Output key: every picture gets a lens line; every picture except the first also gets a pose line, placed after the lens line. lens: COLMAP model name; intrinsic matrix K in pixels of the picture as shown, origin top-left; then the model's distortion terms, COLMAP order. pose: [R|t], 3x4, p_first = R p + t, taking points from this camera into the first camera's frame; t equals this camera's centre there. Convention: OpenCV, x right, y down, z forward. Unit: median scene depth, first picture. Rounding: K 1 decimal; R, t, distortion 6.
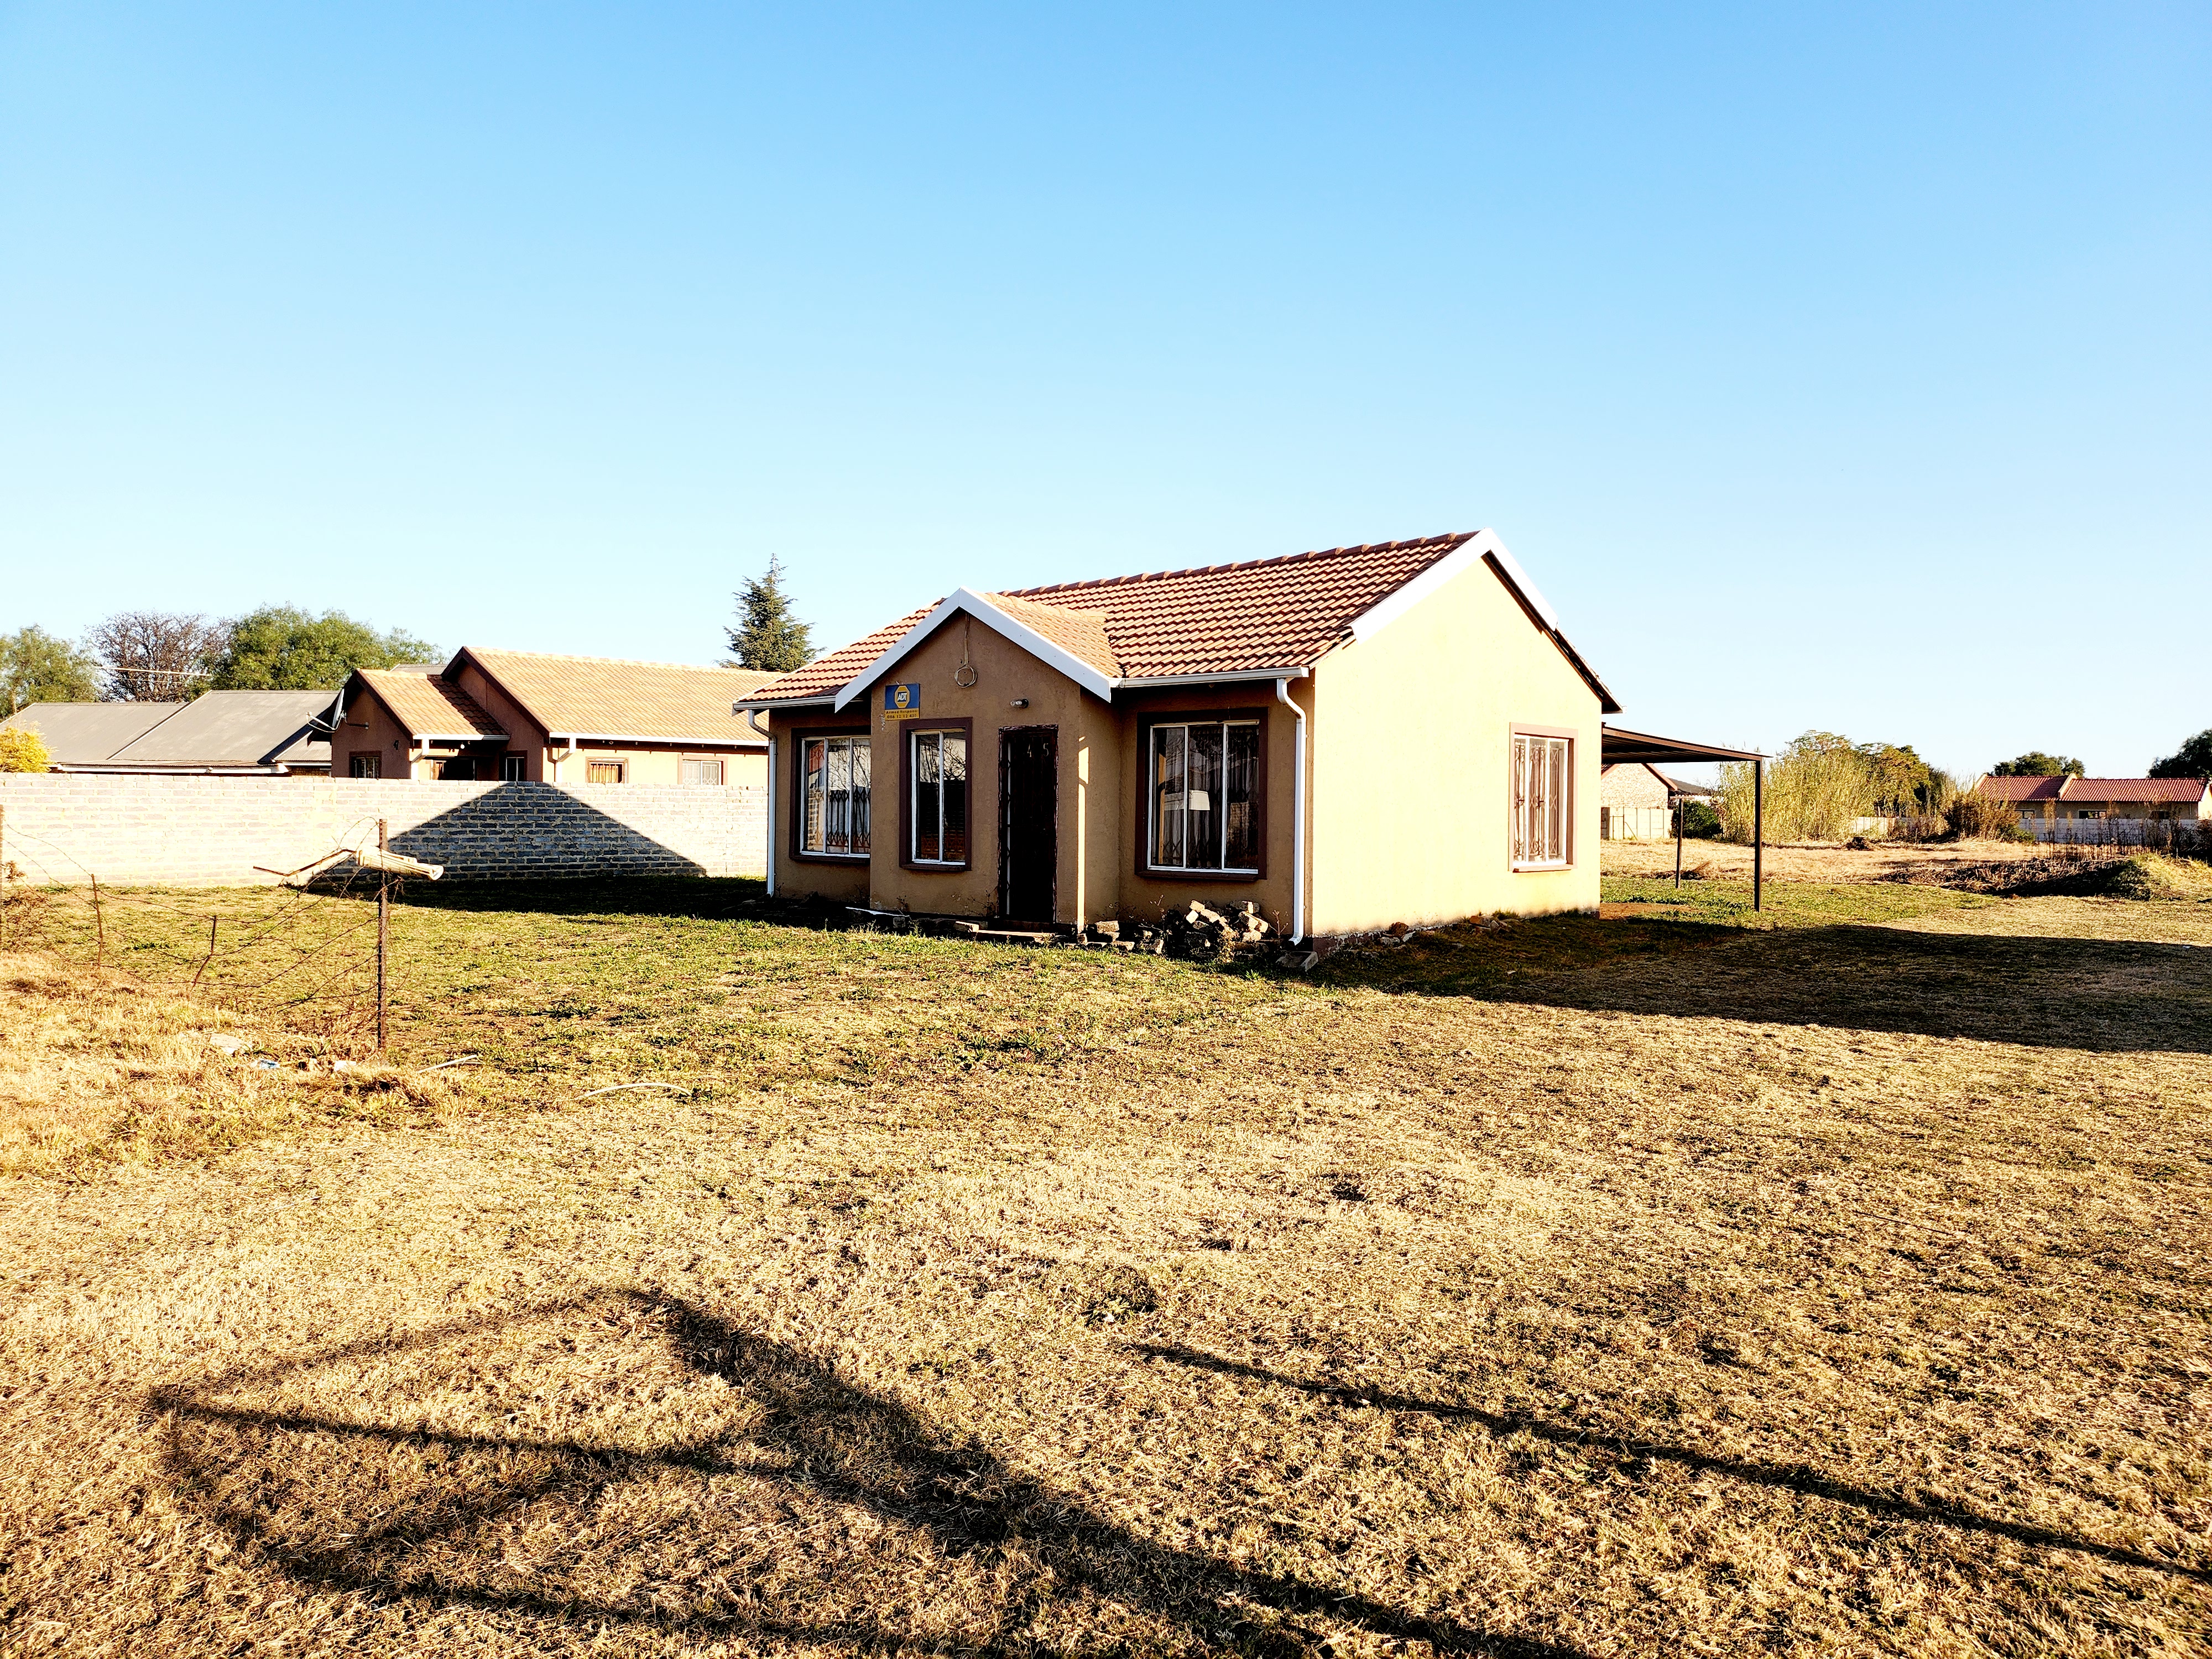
lens RADIAL K [[1530.8, 0, 1149.9], [0, 1530.8, 822.1], [0, 0, 1]] dist [0.068423, -0.069243]
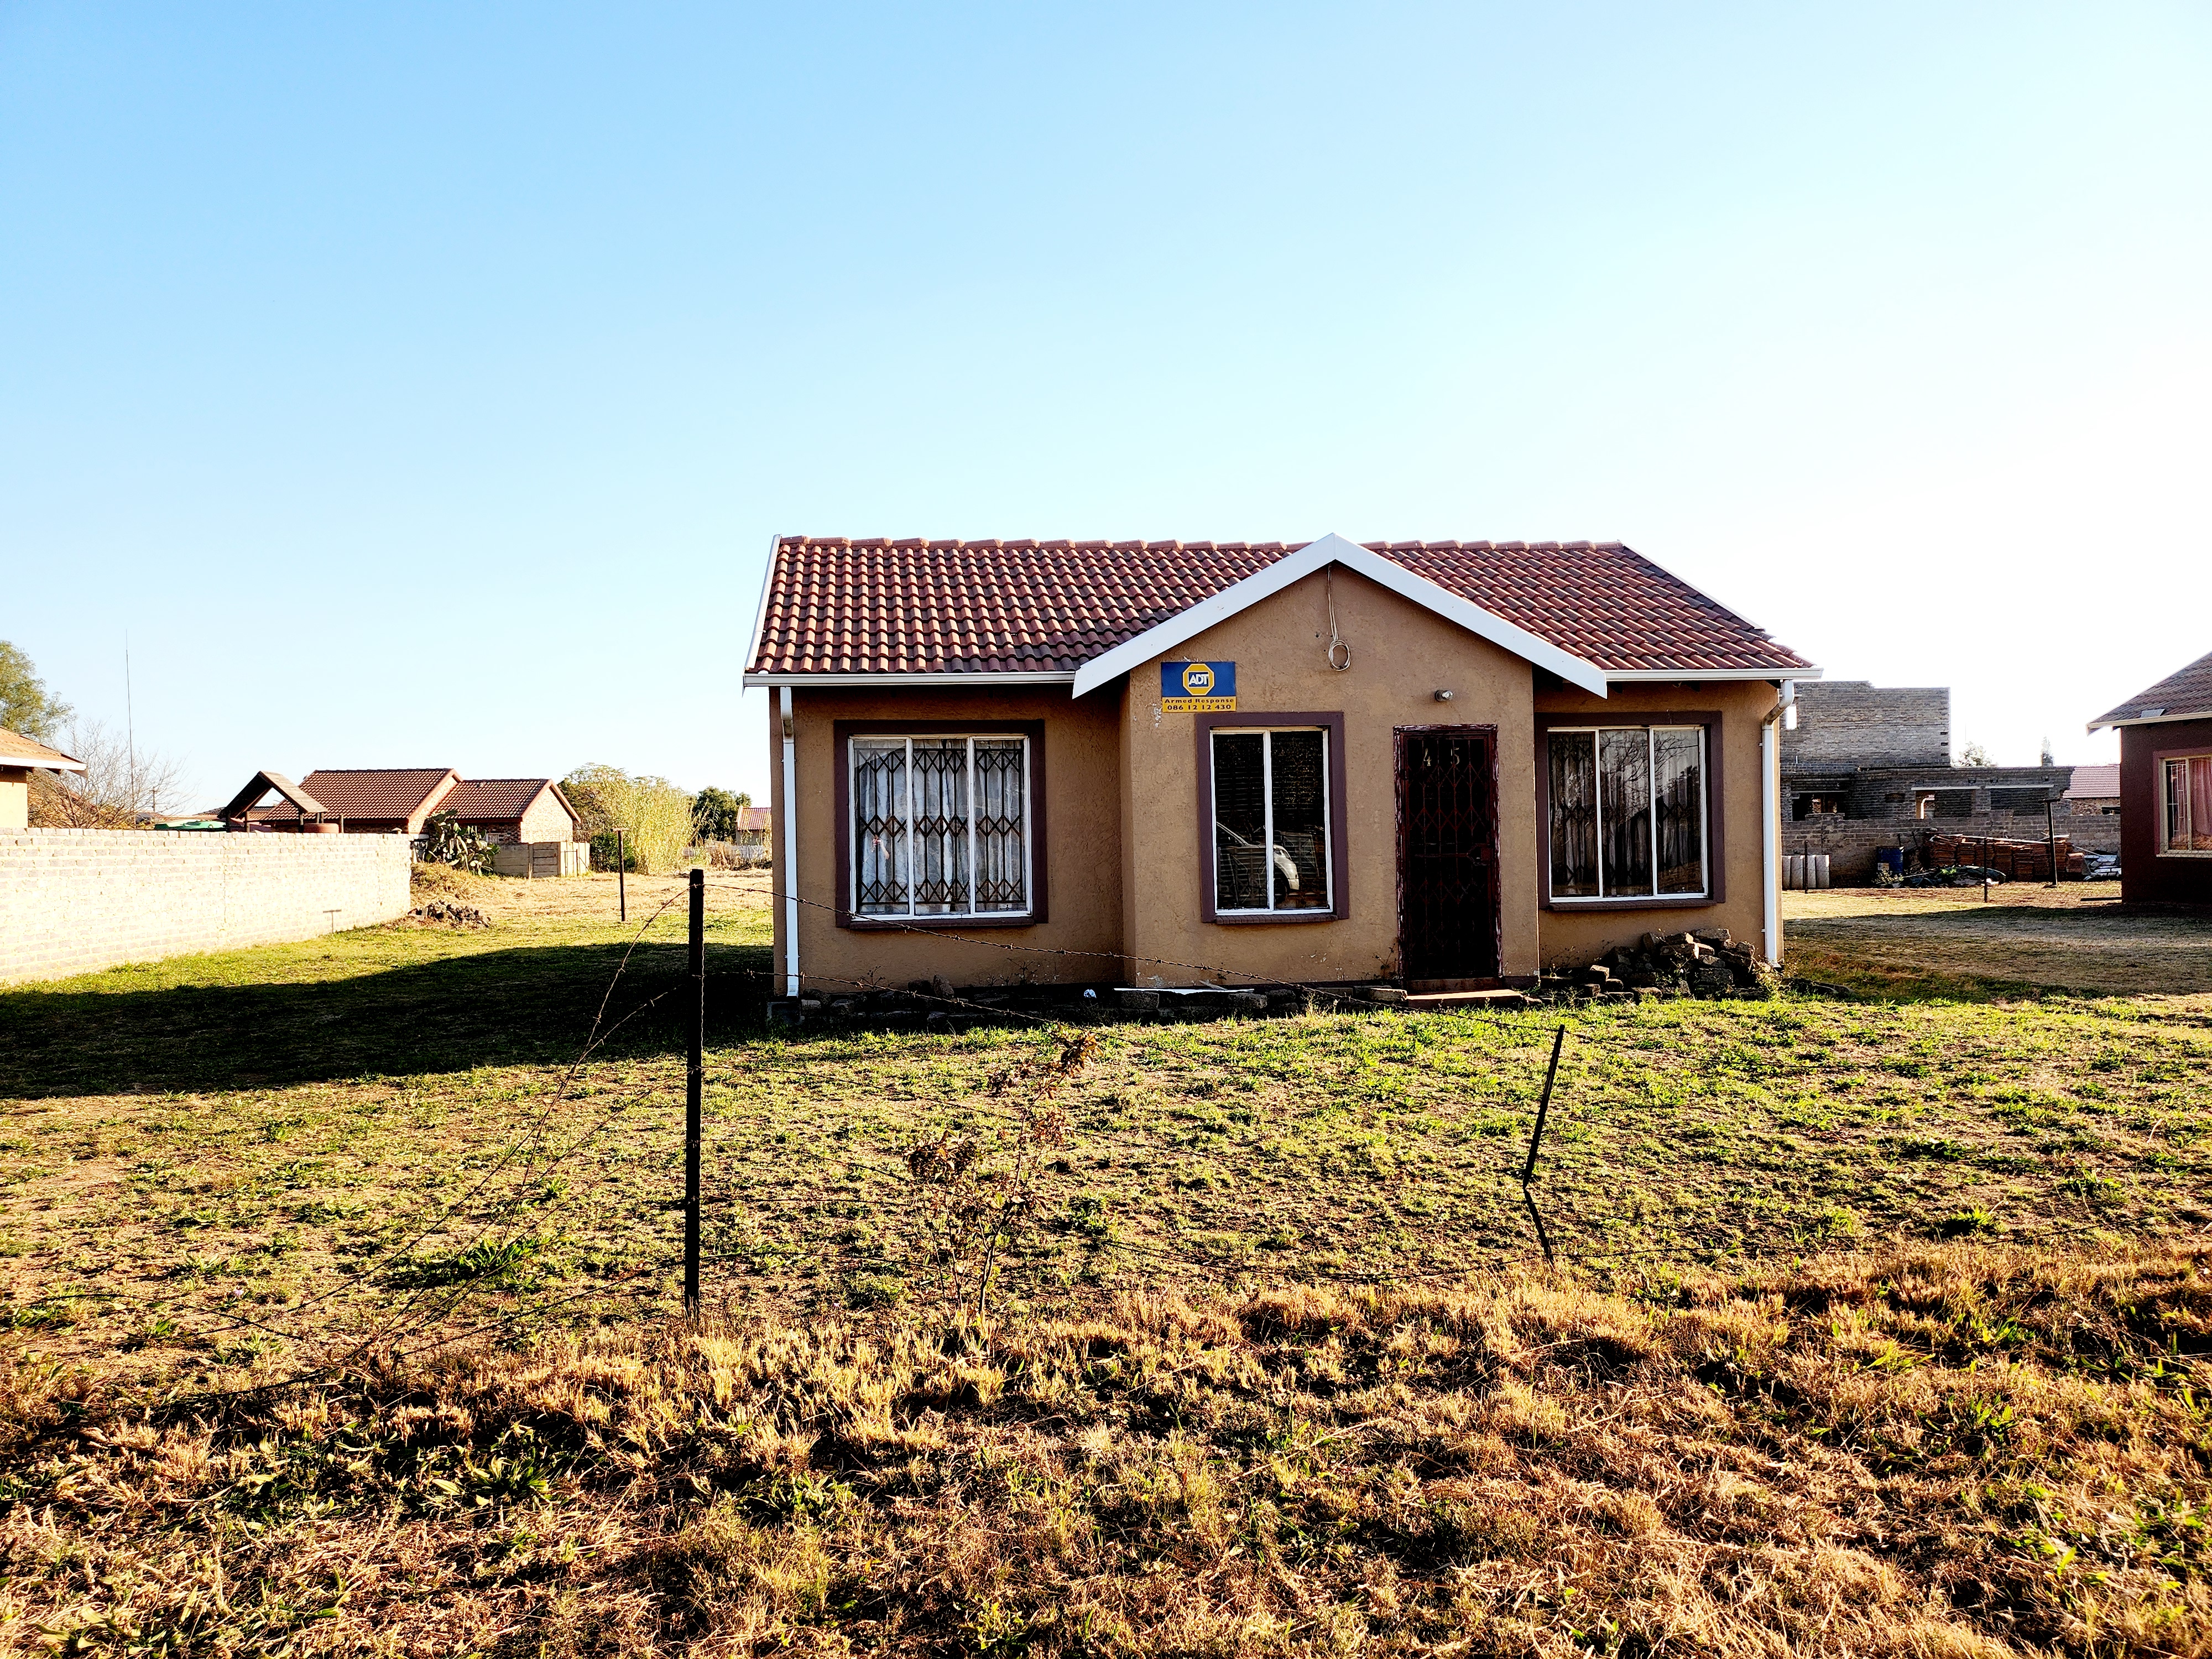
lens RADIAL K [[1532.9, 0, 1143.1], [0, 1532.9, 838.2], [0, 0, 1]] dist [0.063878, -0.063180]
pose [[0.626930, -0.022796, 0.778742, -0.749940], [0.032732, 0.999460, 0.002907, -0.013014], [-0.778388, 0.023667, 0.627338, 0.613938]]
